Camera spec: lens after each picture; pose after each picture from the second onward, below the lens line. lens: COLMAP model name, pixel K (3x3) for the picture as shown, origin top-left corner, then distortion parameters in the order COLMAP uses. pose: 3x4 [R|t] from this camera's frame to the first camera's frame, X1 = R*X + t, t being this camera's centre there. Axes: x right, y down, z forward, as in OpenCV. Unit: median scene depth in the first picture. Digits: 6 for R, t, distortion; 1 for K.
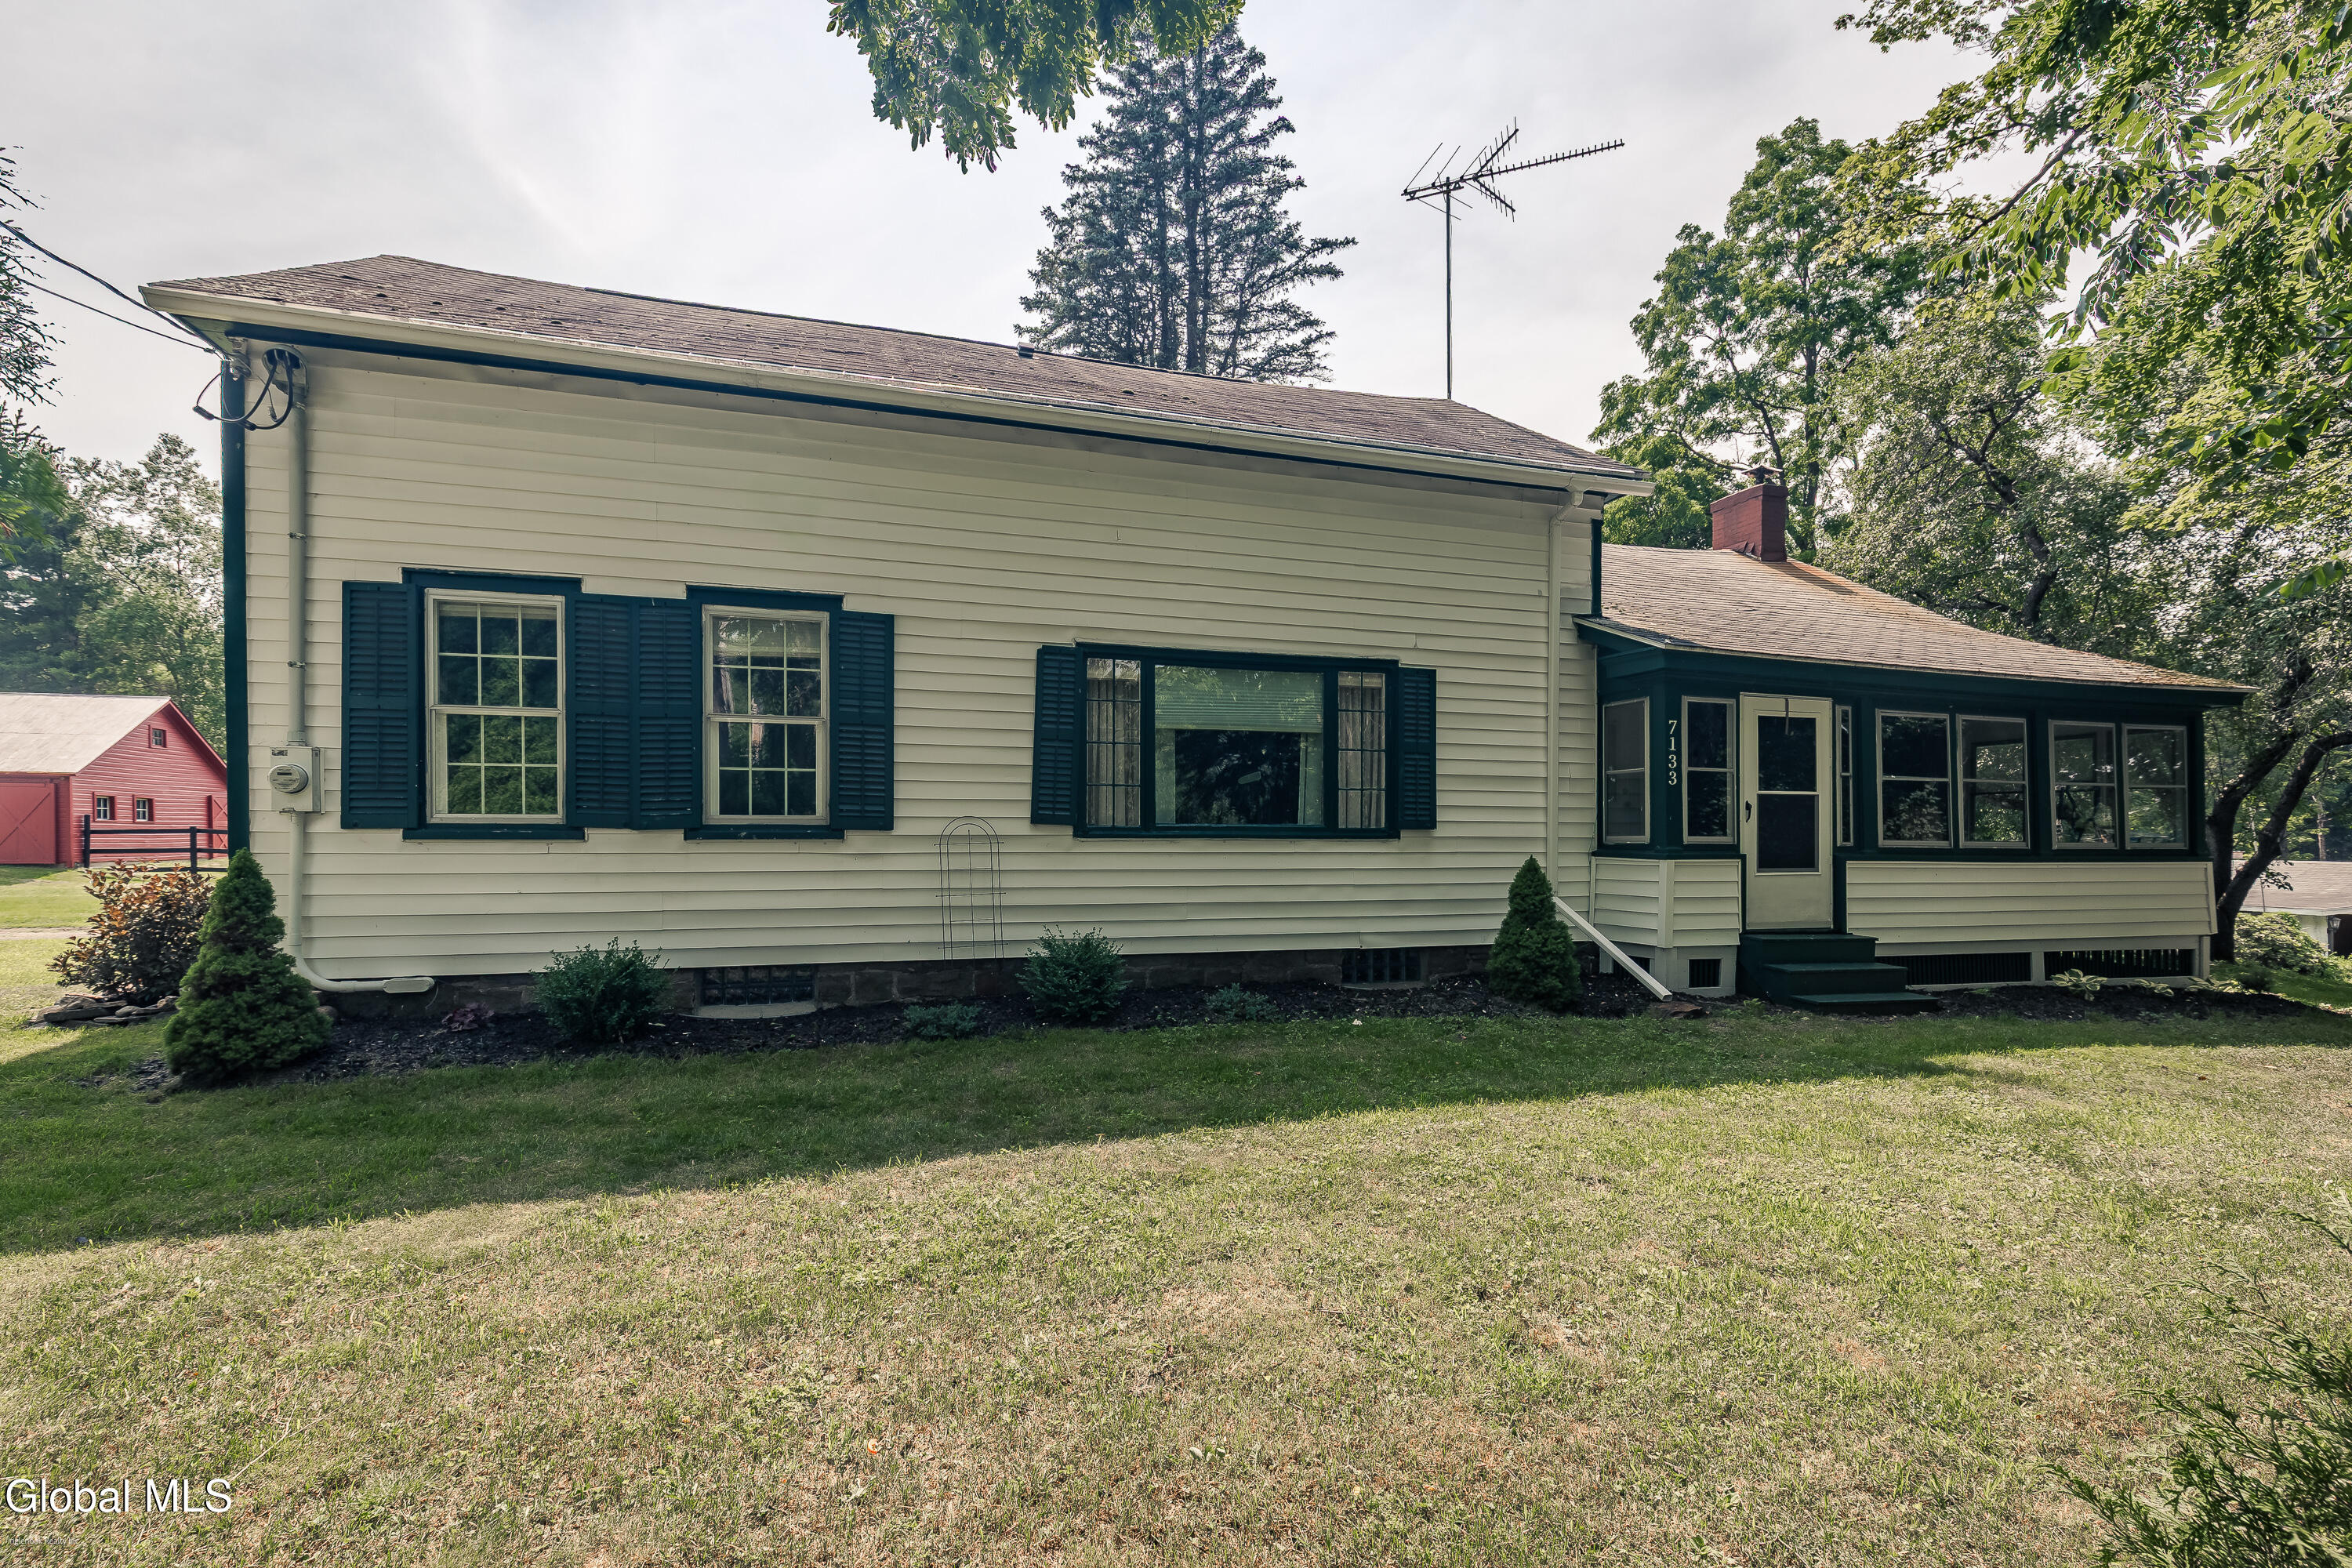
lens RADIAL K [[1067.9, 0, 1181.7], [0, 1067.9, 837.3], [0, 0, 1]] dist [0.011550, 0.000477]
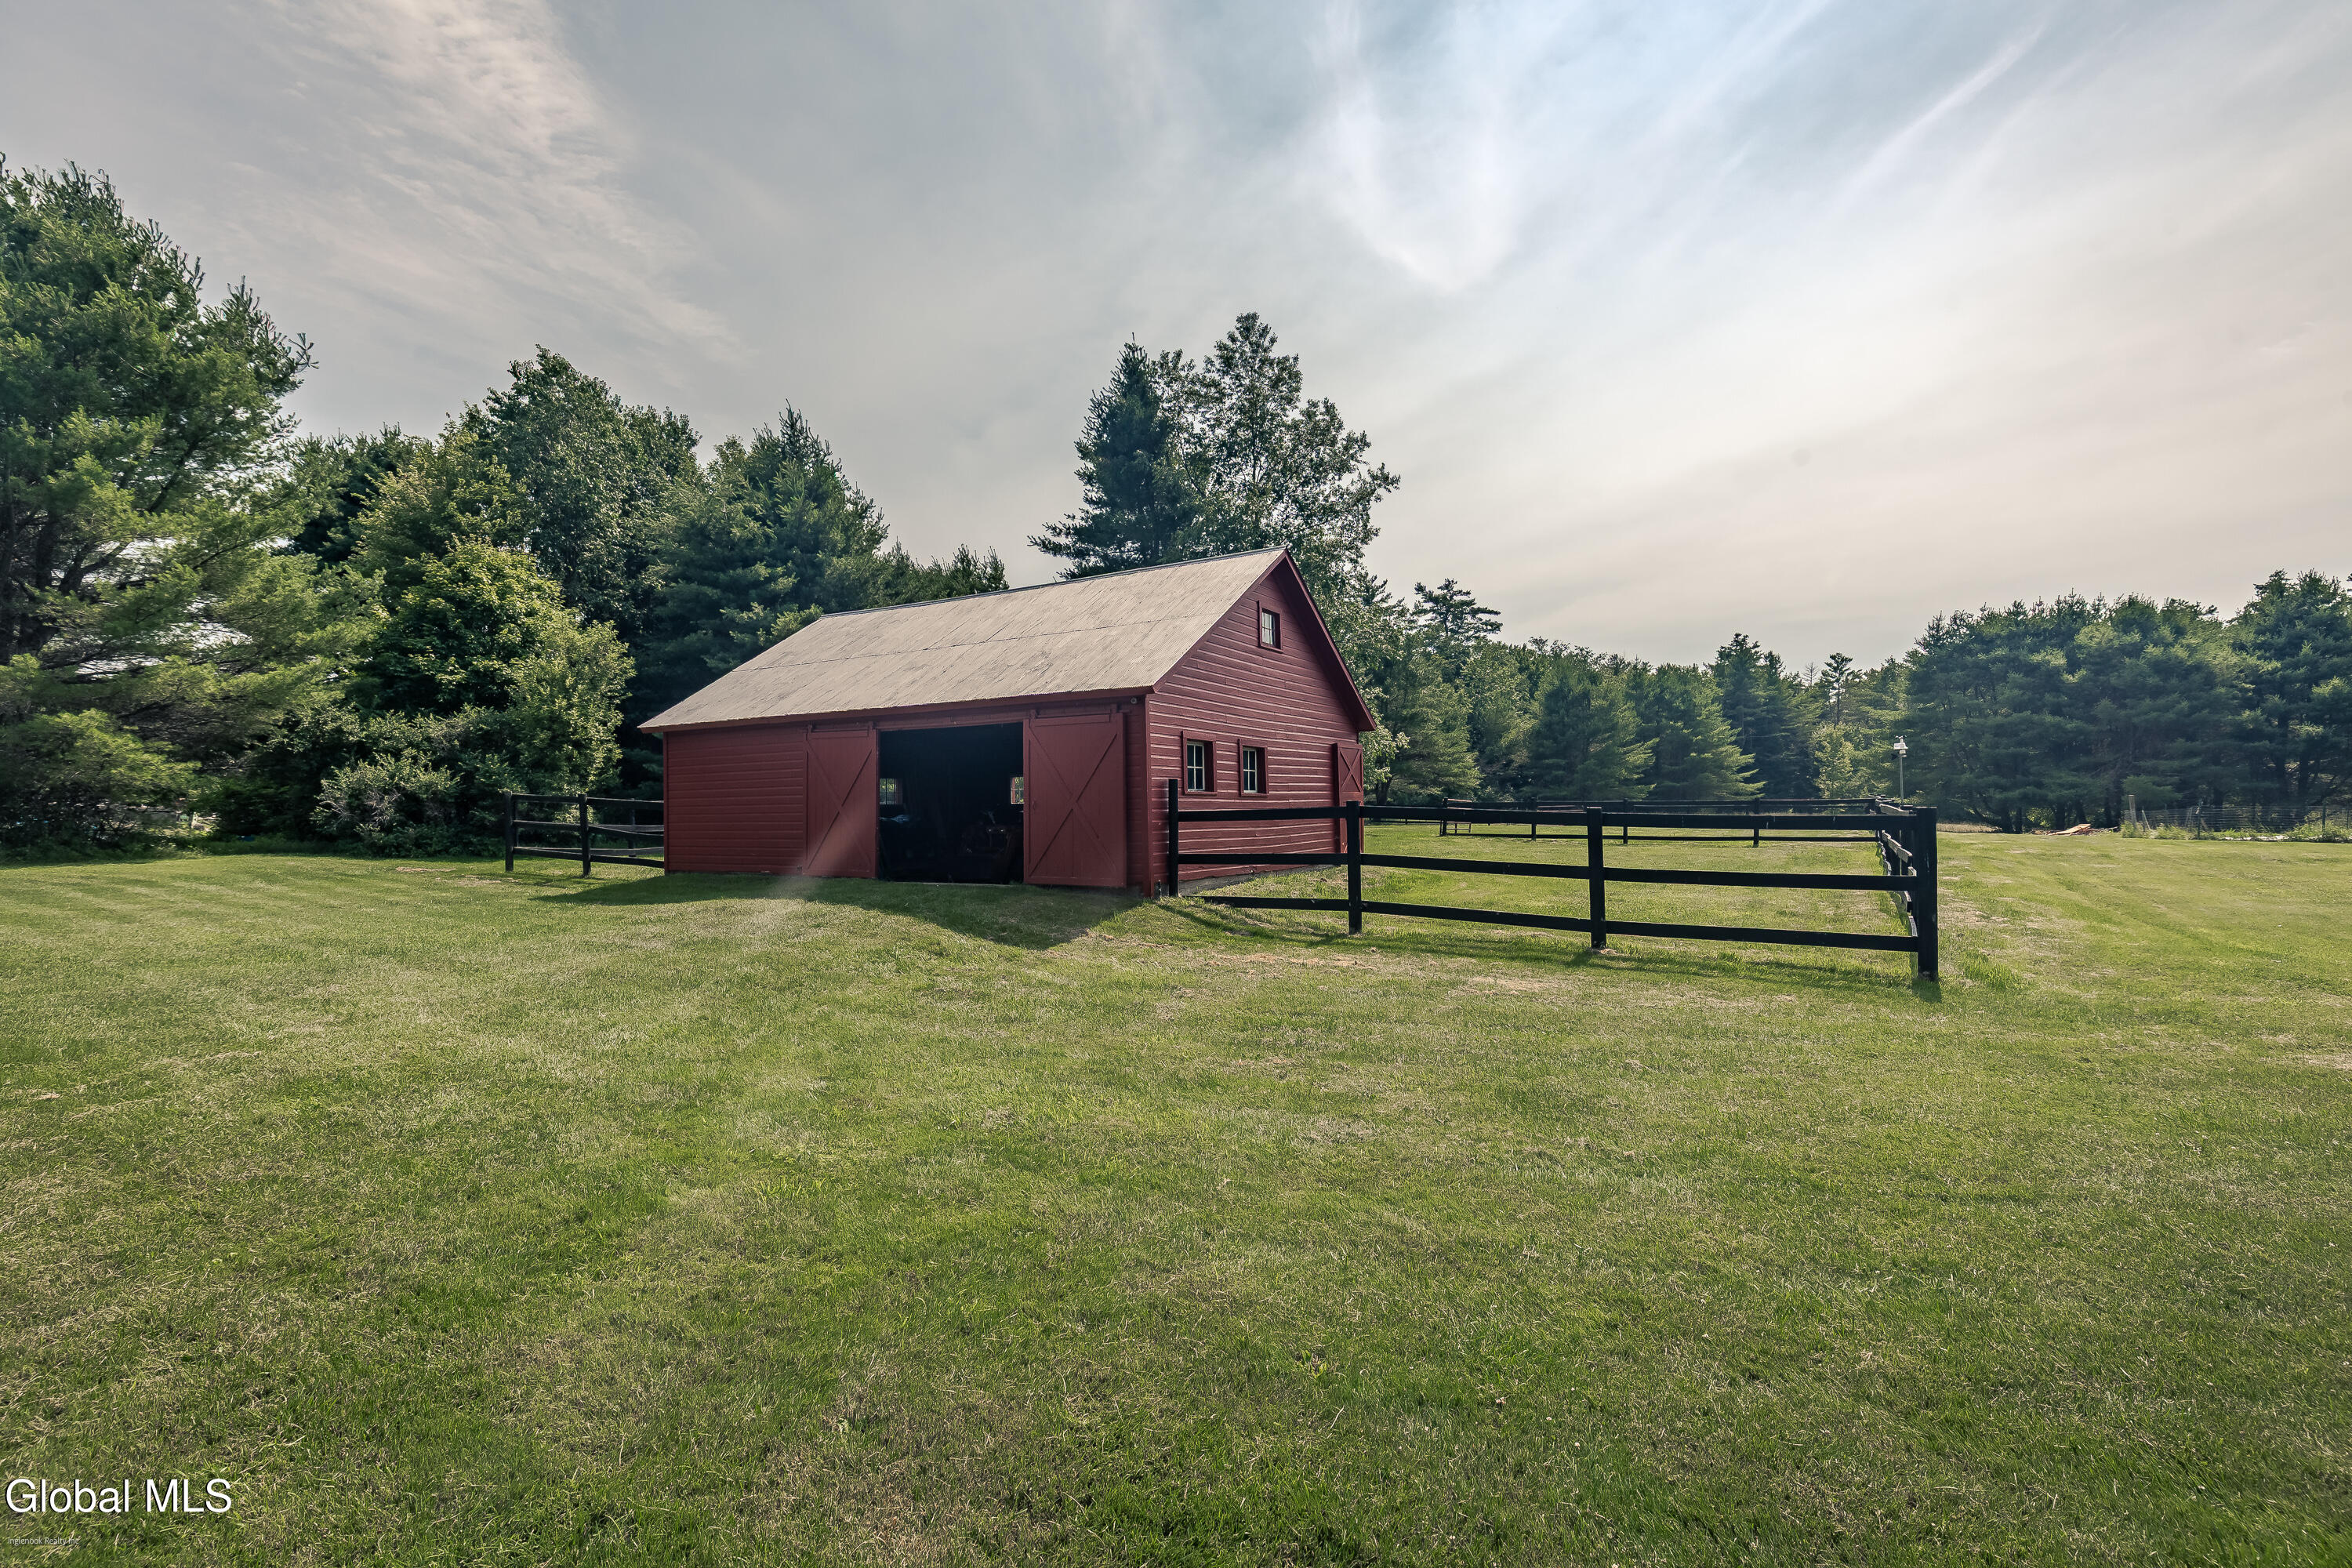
lens RADIAL K [[1067.9, 0, 1164.8], [0, 1067.9, 798.6], [0, 0, 1]] dist [0.011550, 0.000477]
pose [[0.692501, -0.023145, -0.721046, -0.656227], [0.013007, 0.999723, -0.019598, -0.003806], [0.721300, 0.004192, 0.692610, 0.651933]]
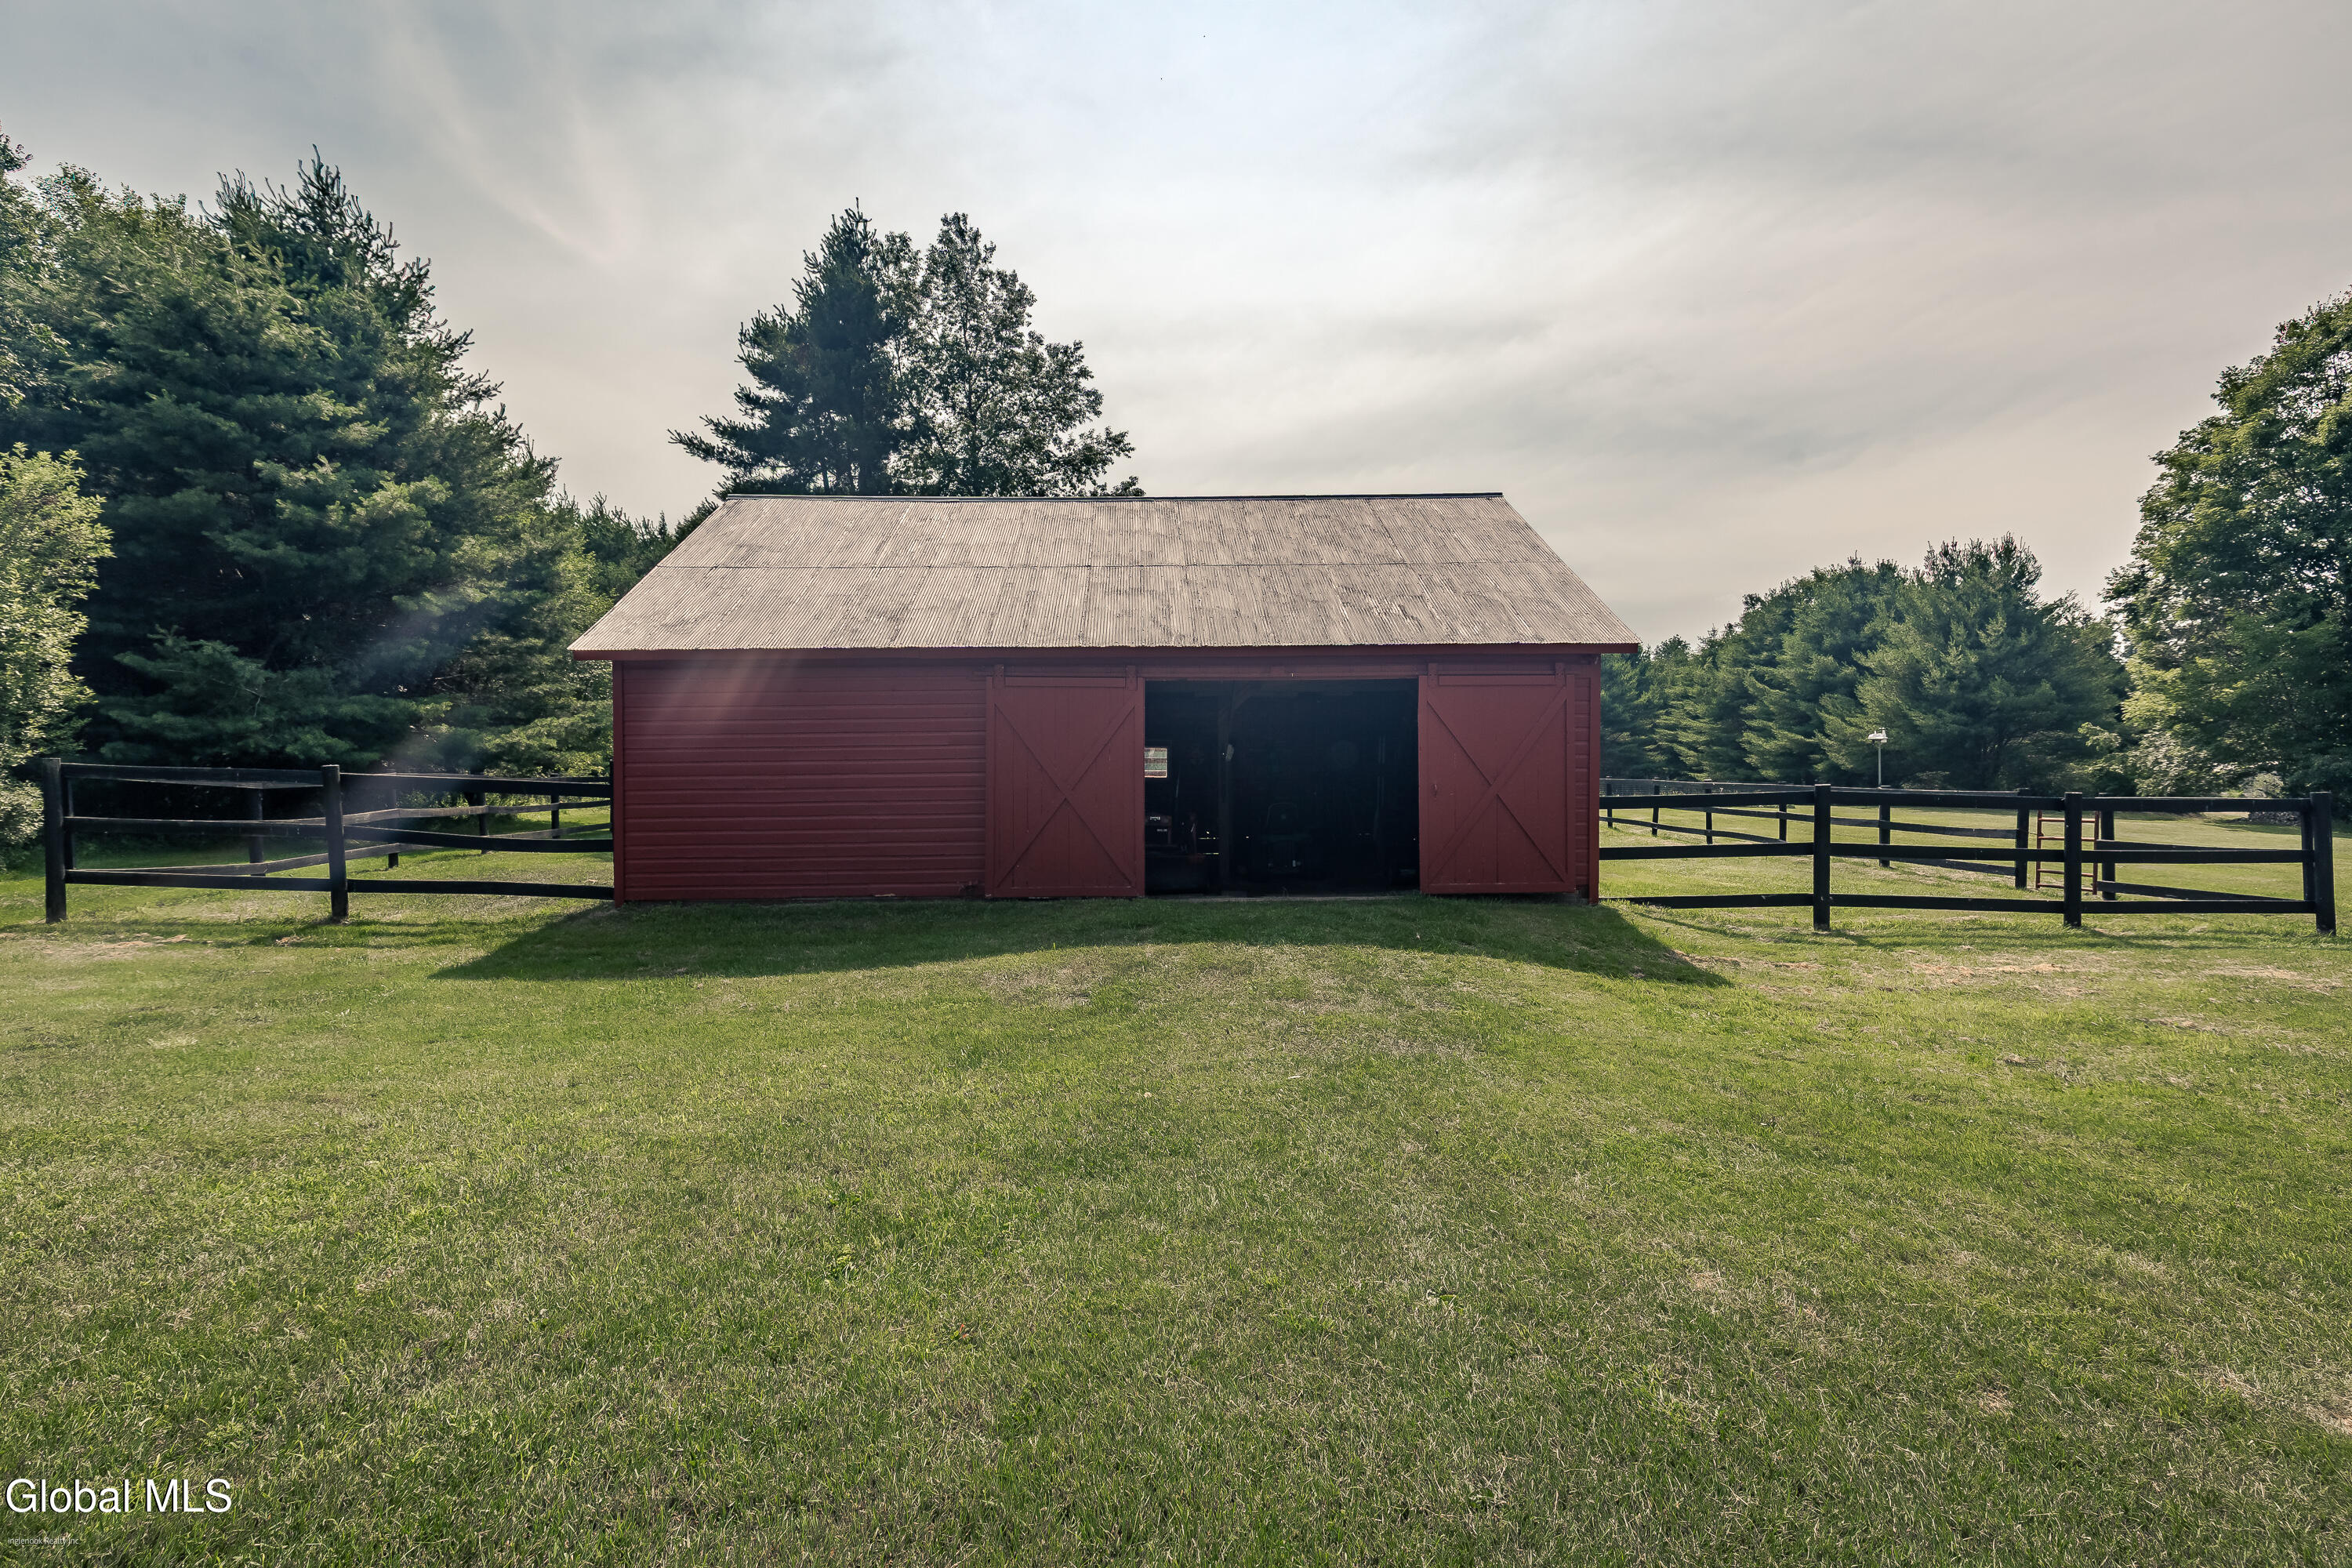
lens RADIAL K [[1067.9, 0, 1176.4], [0, 1067.9, 793.3], [0, 0, 1]] dist [0.011550, 0.000477]
pose [[0.970519, -0.012822, -0.240682, -1.009417], [0.015592, 0.999832, 0.009611, -0.013653], [0.240518, -0.013080, 0.970557, 0.573230]]
